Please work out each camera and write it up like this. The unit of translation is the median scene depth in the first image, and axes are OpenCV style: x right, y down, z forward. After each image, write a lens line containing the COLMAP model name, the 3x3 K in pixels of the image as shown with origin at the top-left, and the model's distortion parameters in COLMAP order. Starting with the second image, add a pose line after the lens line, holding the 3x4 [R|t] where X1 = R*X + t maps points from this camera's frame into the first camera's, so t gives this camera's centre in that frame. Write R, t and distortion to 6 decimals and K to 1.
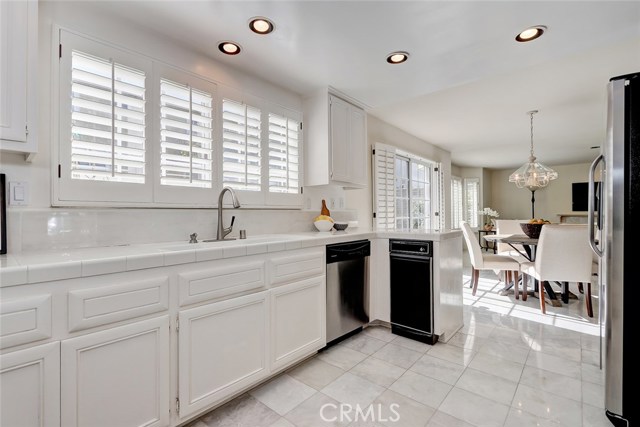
lens RADIAL K [[296.2, 0, 315.4], [0, 296.2, 213.9], [0, 0, 1]] dist [-0.001693, -0.000356]
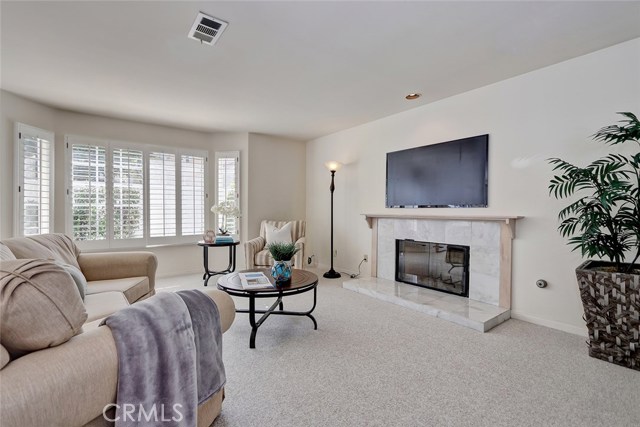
lens RADIAL K [[296.2, 0, 315.4], [0, 296.2, 213.9], [0, 0, 1]] dist [-0.001693, -0.000356]
pose [[0.984032, 0.011057, -0.177650, 2.960474], [-0.008754, 0.999867, 0.013741, -0.017407], [0.177778, -0.011966, 0.983998, 1.656949]]
